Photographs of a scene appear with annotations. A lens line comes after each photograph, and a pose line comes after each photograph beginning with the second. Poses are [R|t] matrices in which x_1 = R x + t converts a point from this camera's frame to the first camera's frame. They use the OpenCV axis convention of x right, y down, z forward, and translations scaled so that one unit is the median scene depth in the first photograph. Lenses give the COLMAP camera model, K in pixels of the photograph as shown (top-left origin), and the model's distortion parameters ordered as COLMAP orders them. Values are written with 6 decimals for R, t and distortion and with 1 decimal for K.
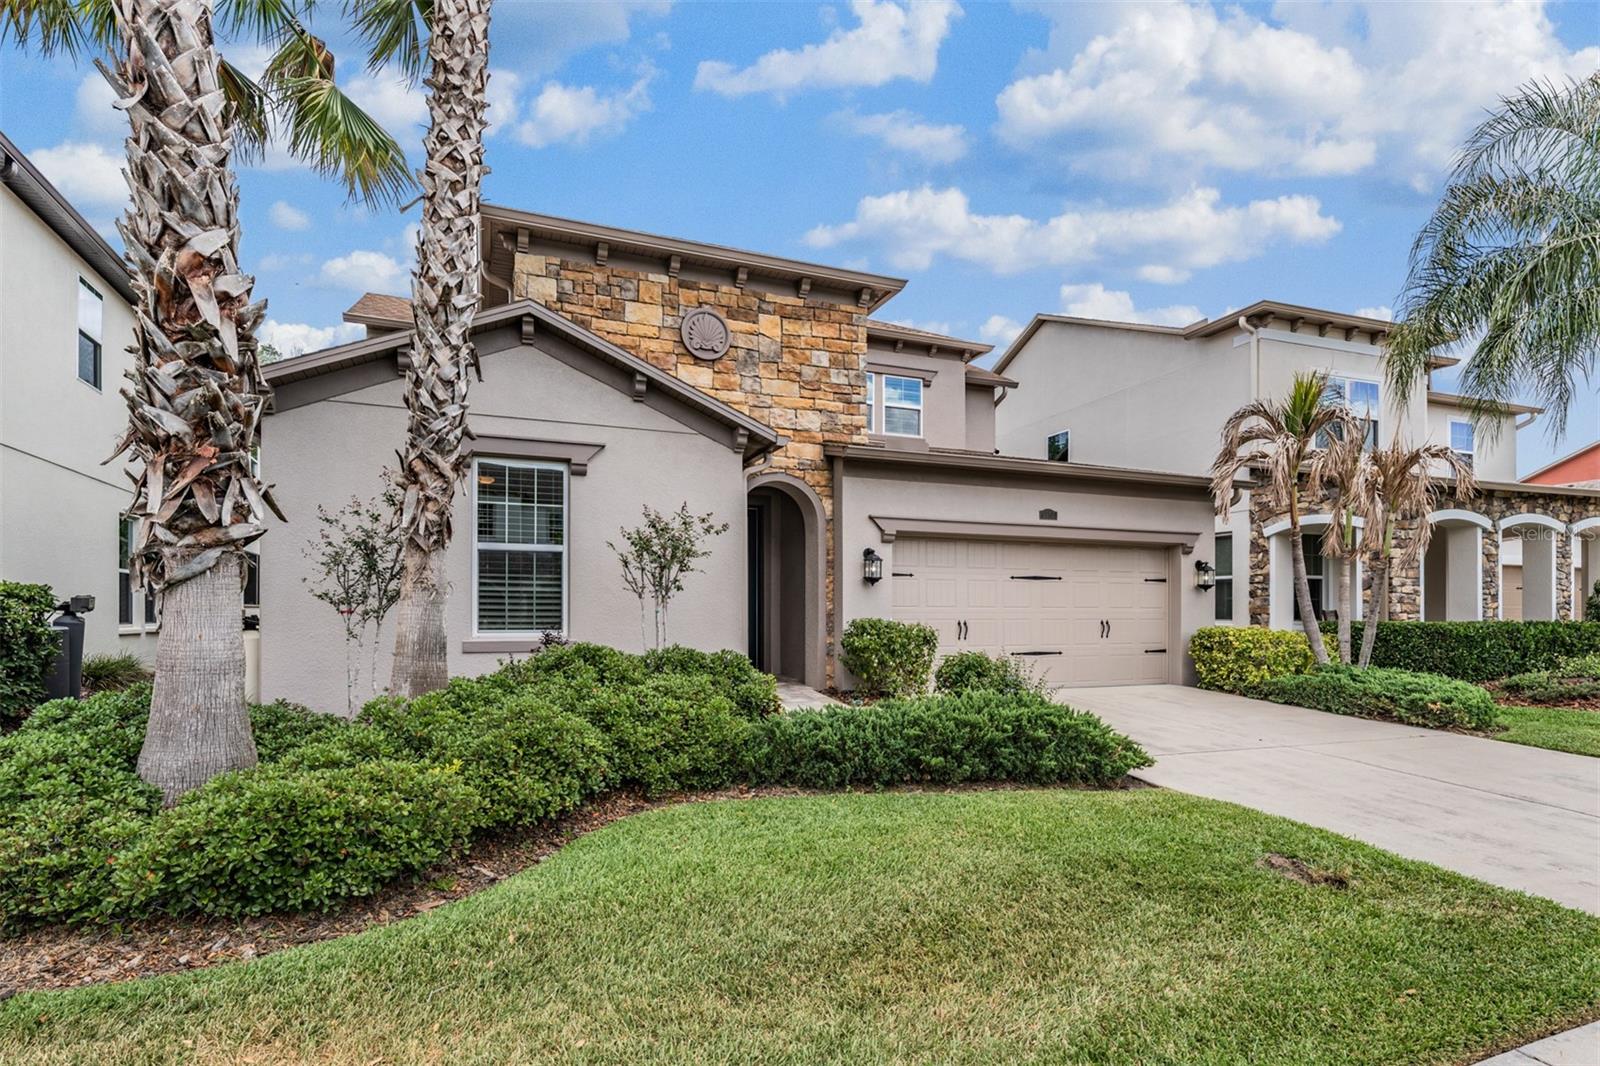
lens RADIAL K [[771.6, 0, 782.5], [0, 771.6, 571.1], [0, 0, 1]] dist [0.000487, -0.000087]
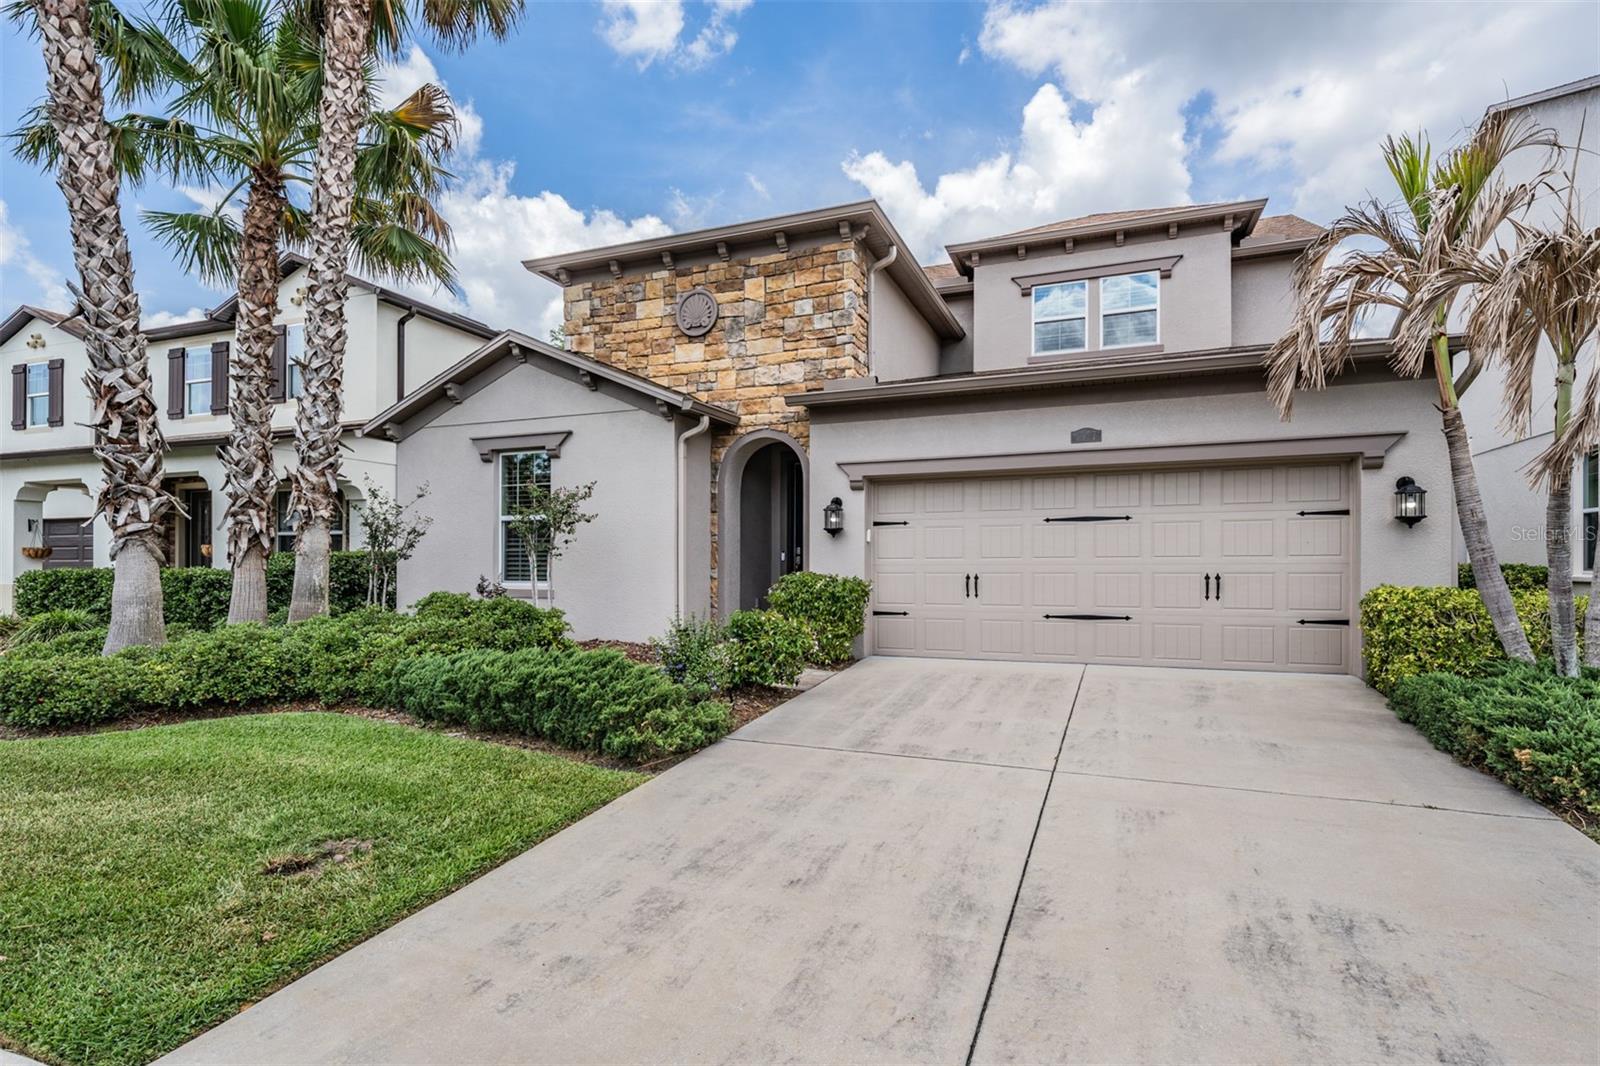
lens RADIAL K [[750.3, 0, 803.7], [0, 750.3, 517.9], [0, 0, 1]] dist [0.002523, 0.000497]
pose [[0.748312, -0.044527, -0.661850, 0.685197], [0.042309, 0.998917, -0.019368, 0.011481], [0.661996, -0.013509, 0.749386, 0.285223]]
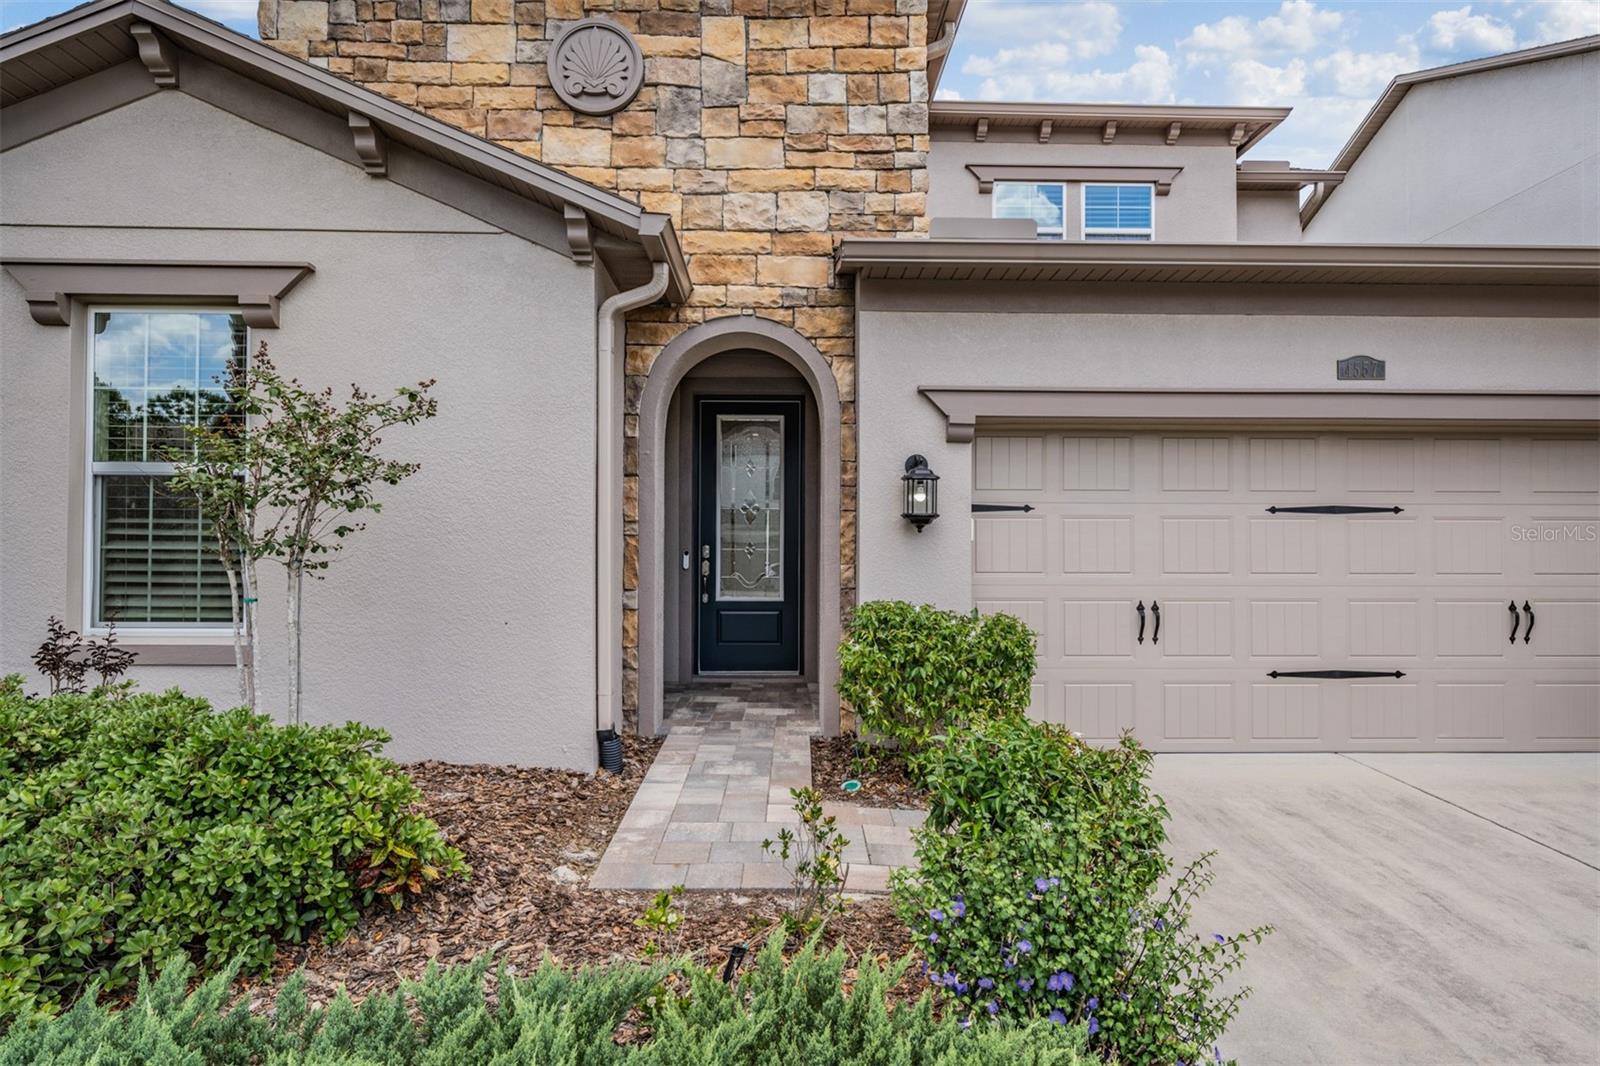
lens RADIAL K [[843.5, 0, 787.3], [0, 843.5, 521.9], [0, 0, 1]] dist [0.003243, 0.000123]
pose [[0.943921, -0.011926, -0.329956, 0.209599], [0.016550, 0.999800, 0.011210, 0.005518], [0.329756, -0.016043, 0.943930, 0.467357]]
